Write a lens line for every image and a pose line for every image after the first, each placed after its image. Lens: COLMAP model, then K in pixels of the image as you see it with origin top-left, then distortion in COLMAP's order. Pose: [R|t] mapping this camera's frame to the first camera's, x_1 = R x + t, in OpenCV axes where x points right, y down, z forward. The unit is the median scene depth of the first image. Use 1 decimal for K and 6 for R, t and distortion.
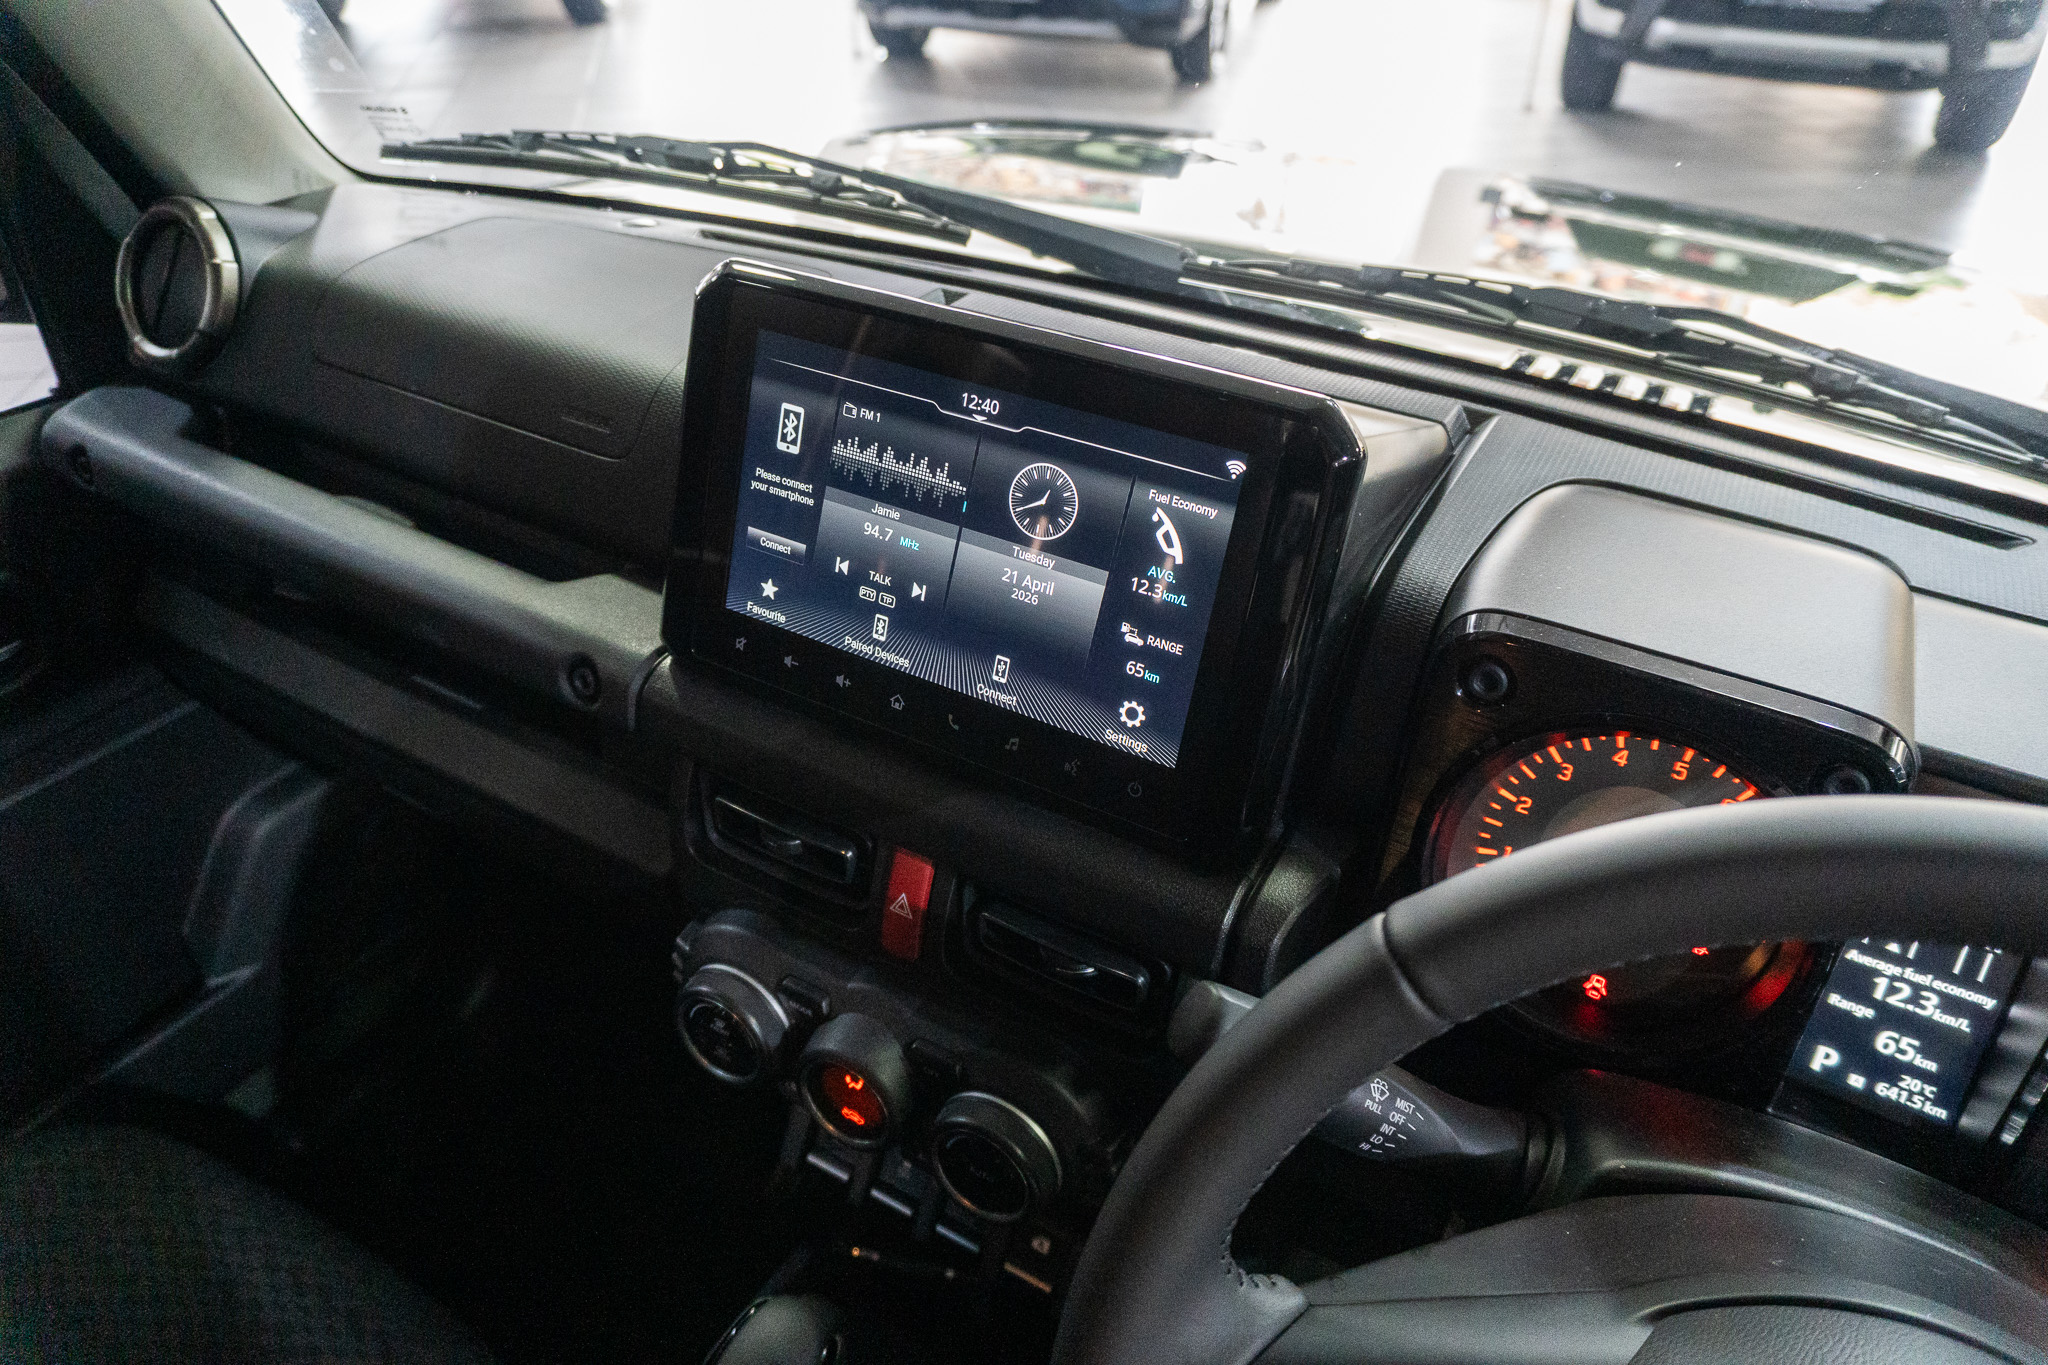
lens RADIAL K [[1360.5, 0, 1024.0], [0, 1360.5, 682.5], [0, 0, 1]] dist [0.000771, -0.001647]
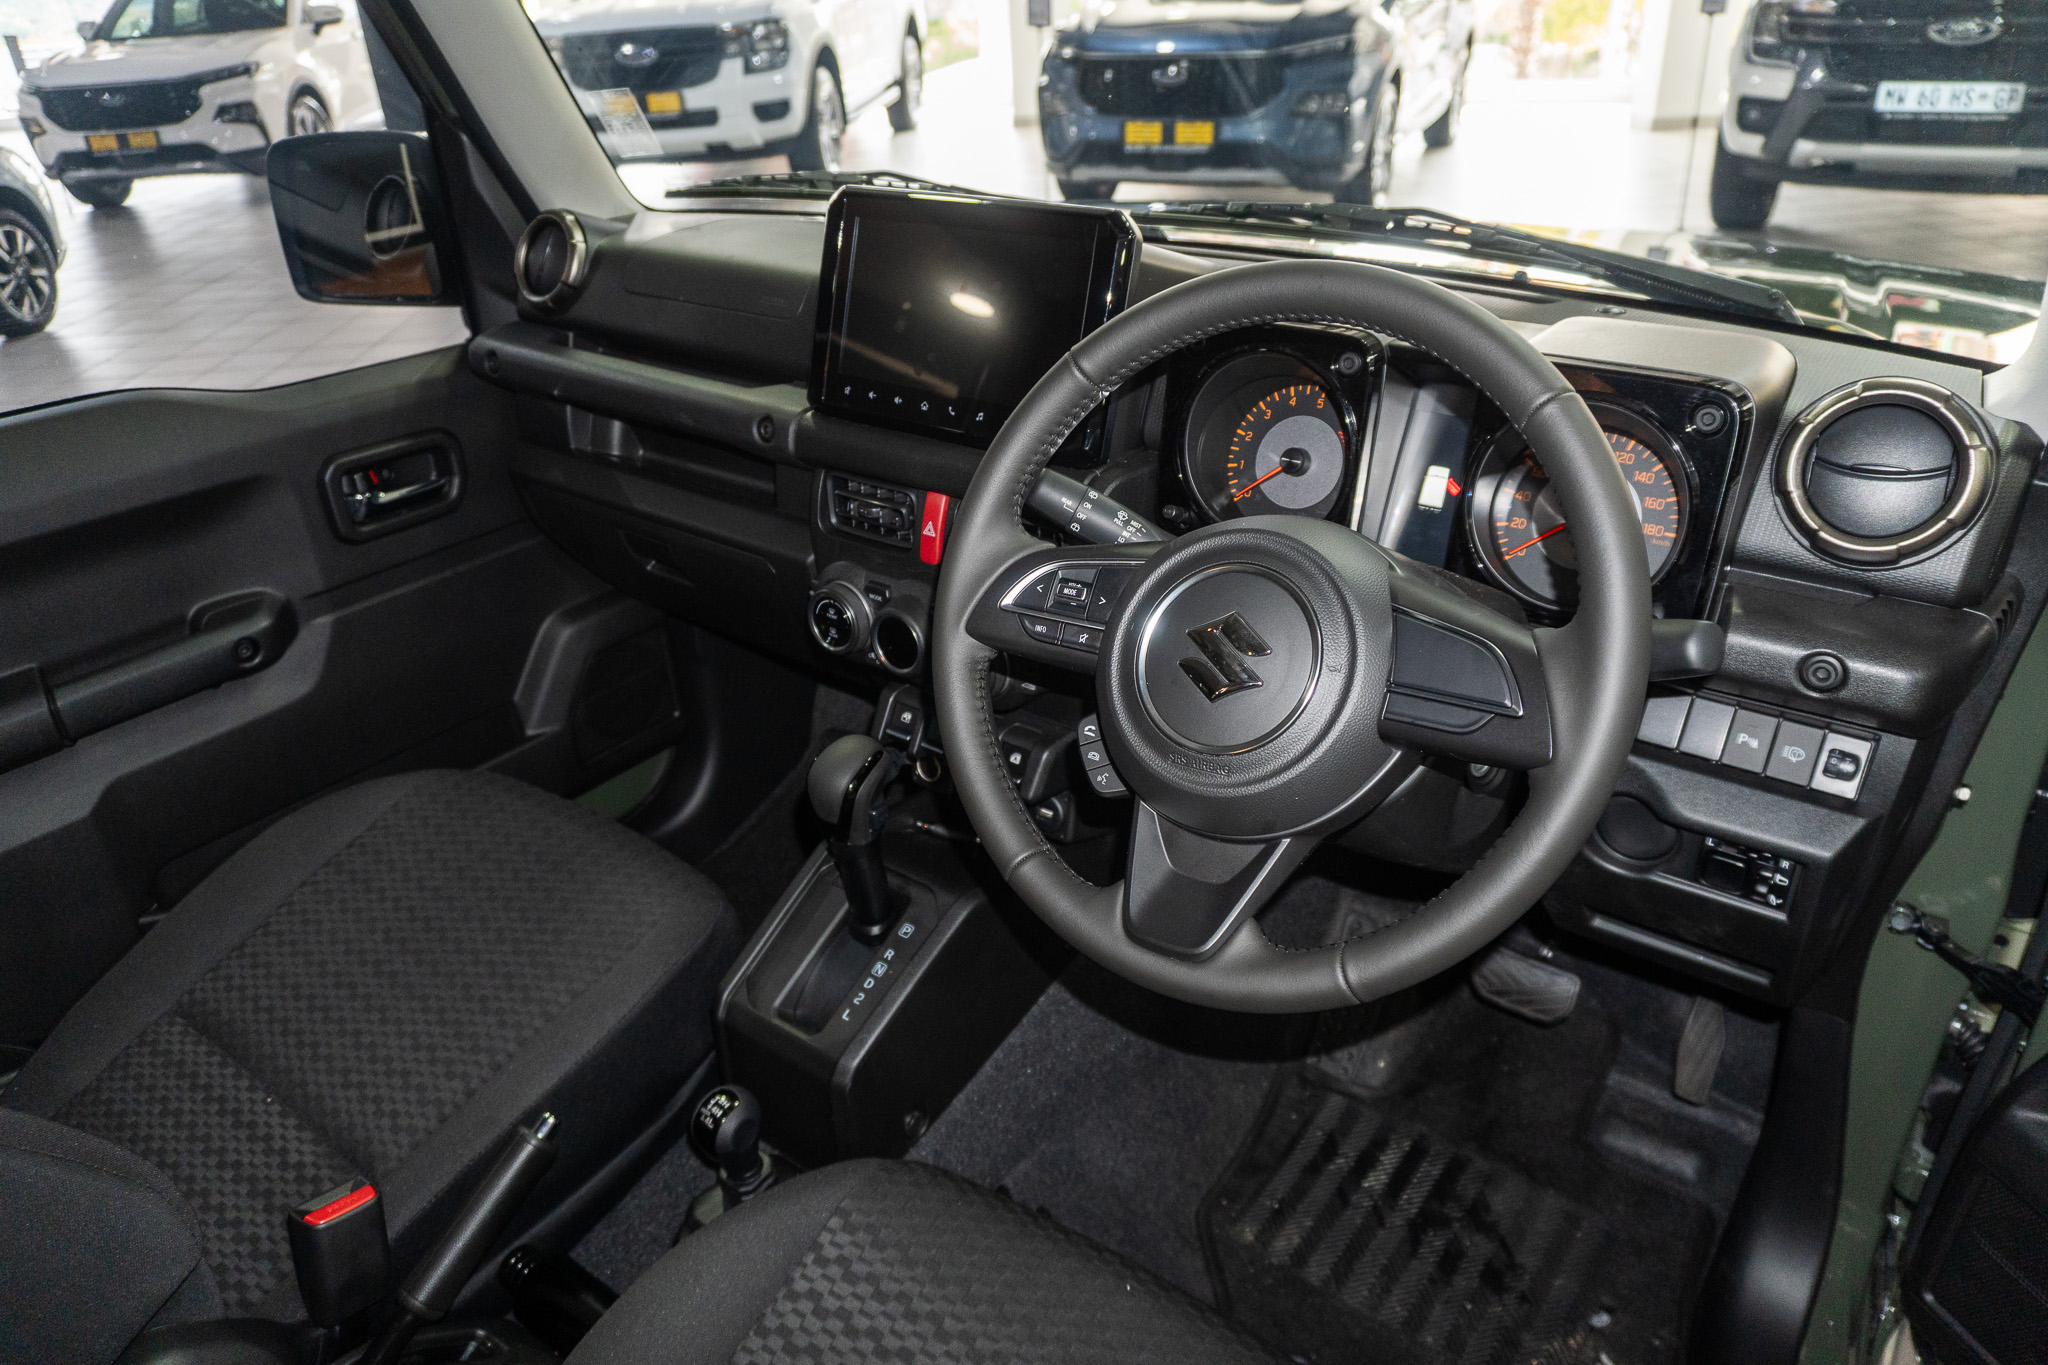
lens RADIAL K [[1383.8, 0, 1034.1], [0, 1383.8, 677.0], [0, 0, 1]] dist [-0.014750, -0.005739]
pose [[0.989893, 0.001525, -0.141808, 0.210735], [-0.018141, 0.993089, -0.115955, 0.389788], [0.140651, 0.117356, 0.983079, -0.519387]]
